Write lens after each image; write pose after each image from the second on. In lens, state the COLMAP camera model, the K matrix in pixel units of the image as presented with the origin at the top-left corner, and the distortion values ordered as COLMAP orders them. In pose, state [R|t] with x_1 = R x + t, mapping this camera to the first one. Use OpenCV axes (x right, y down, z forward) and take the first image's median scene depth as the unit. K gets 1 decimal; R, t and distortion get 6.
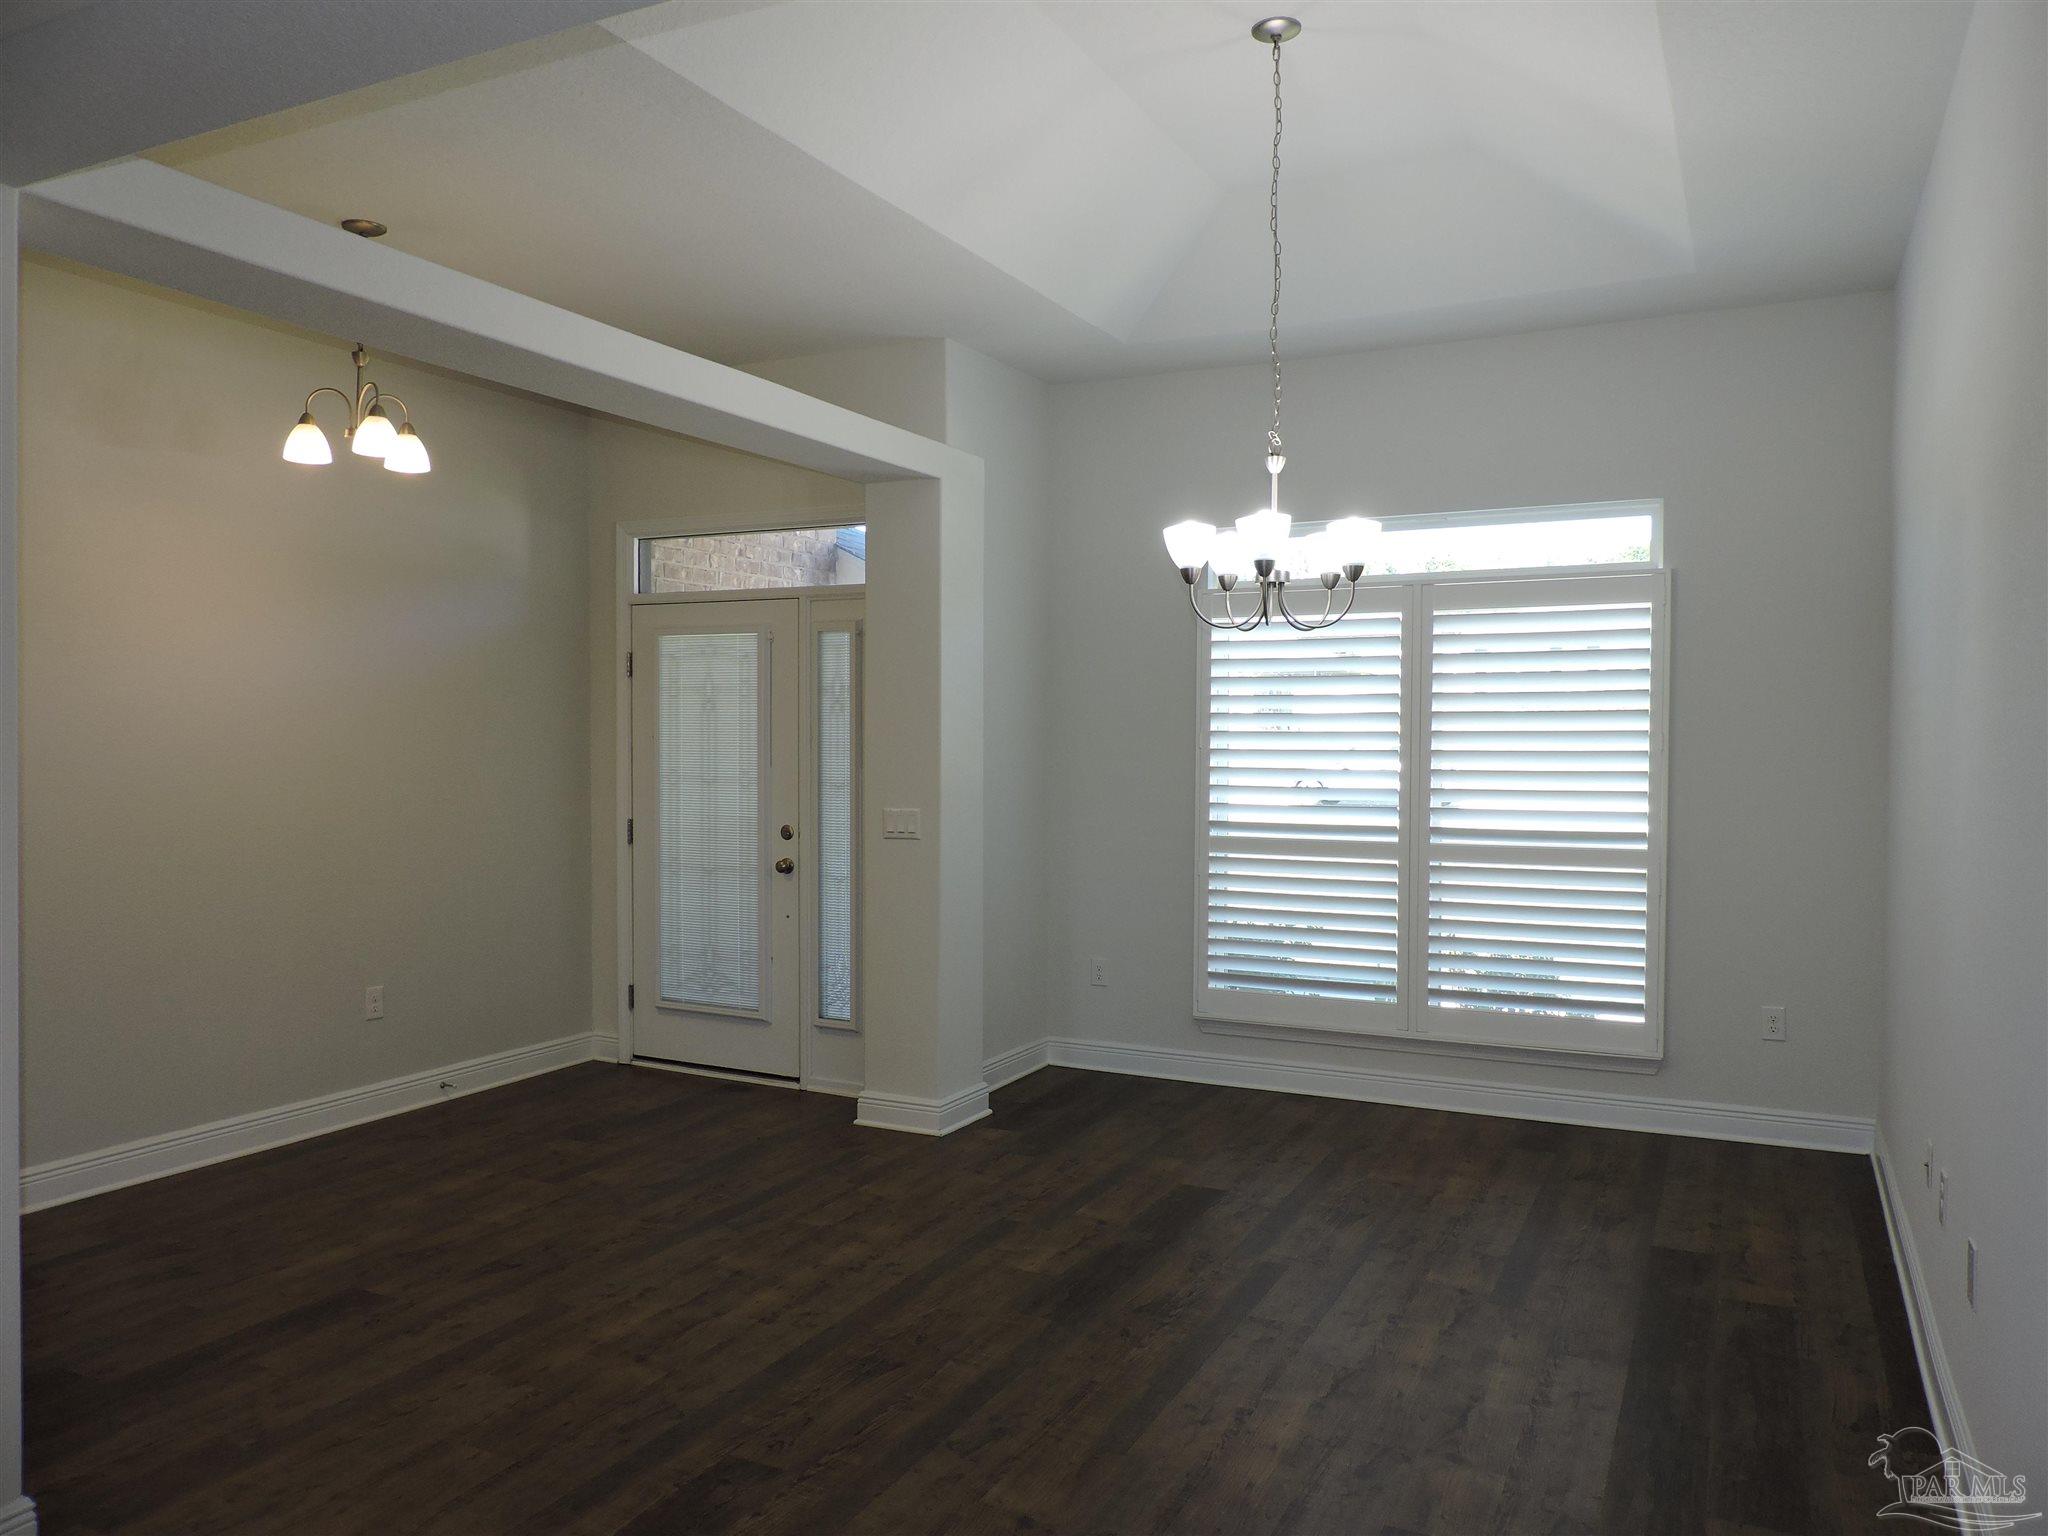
lens RADIAL K [[1446.5, 0, 1038.4], [0, 1446.5, 769.4], [0, 0, 1]] dist [-0.022403, 0.006613]
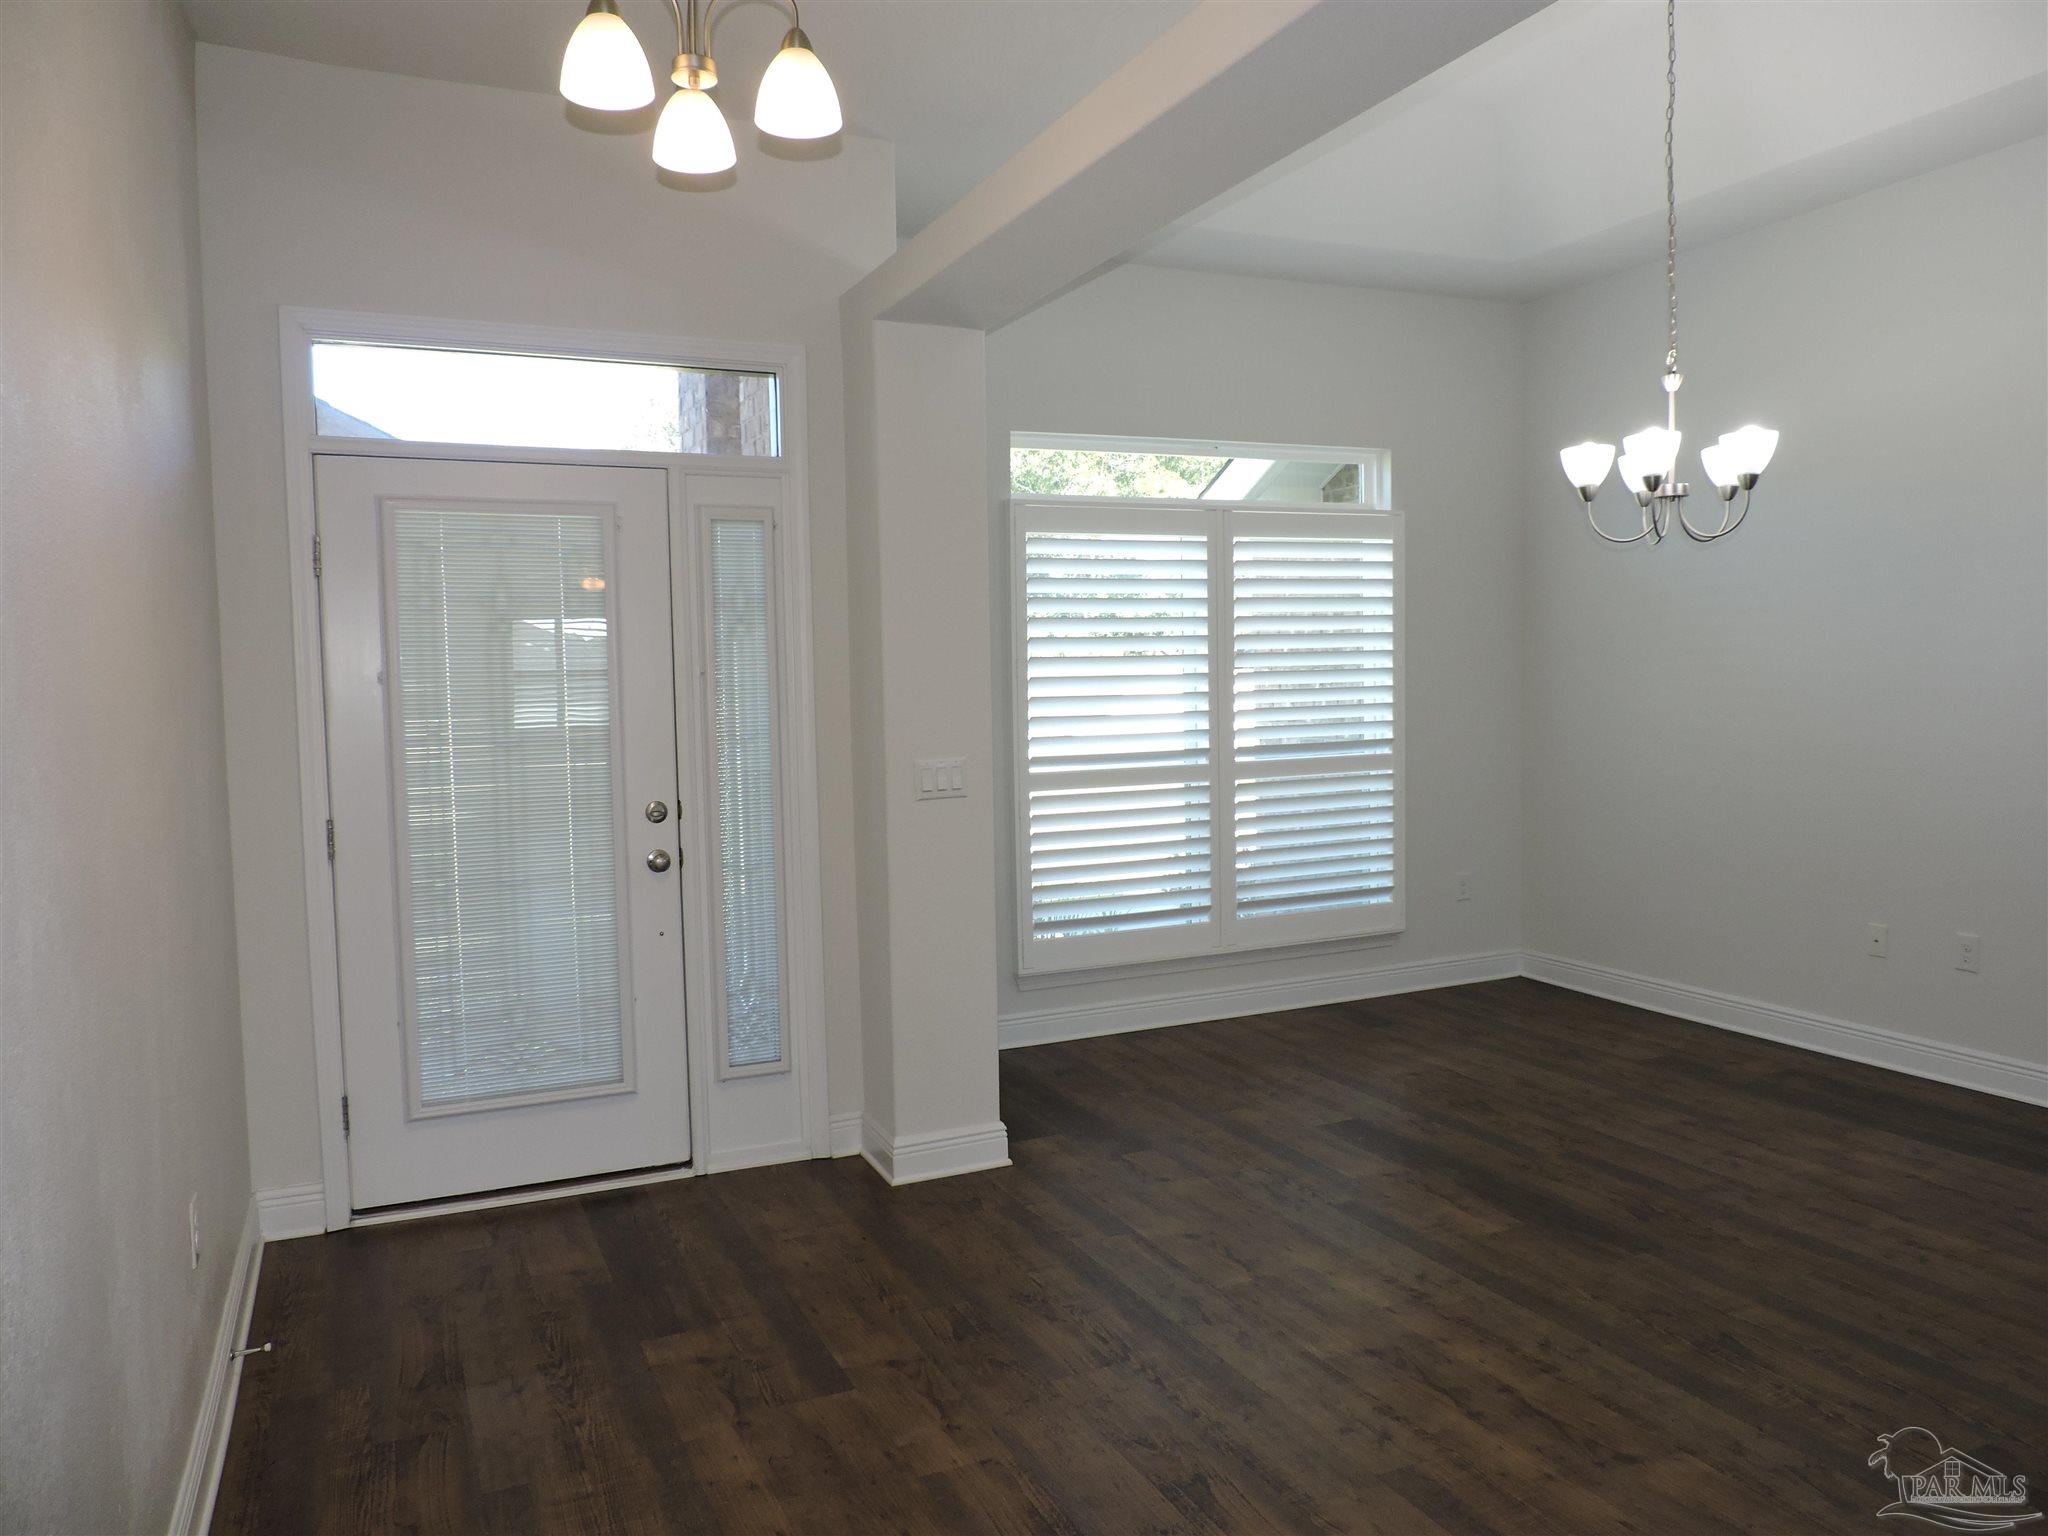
lens RADIAL K [[1446.5, 0, 1041.3], [0, 1446.5, 764.2], [0, 0, 1]] dist [-0.022403, 0.006613]
pose [[0.630627, -0.066569, 0.773226, -0.652393], [0.044245, 0.997778, 0.049817, -0.005423], [-0.774824, 0.002796, 0.632171, 0.478916]]
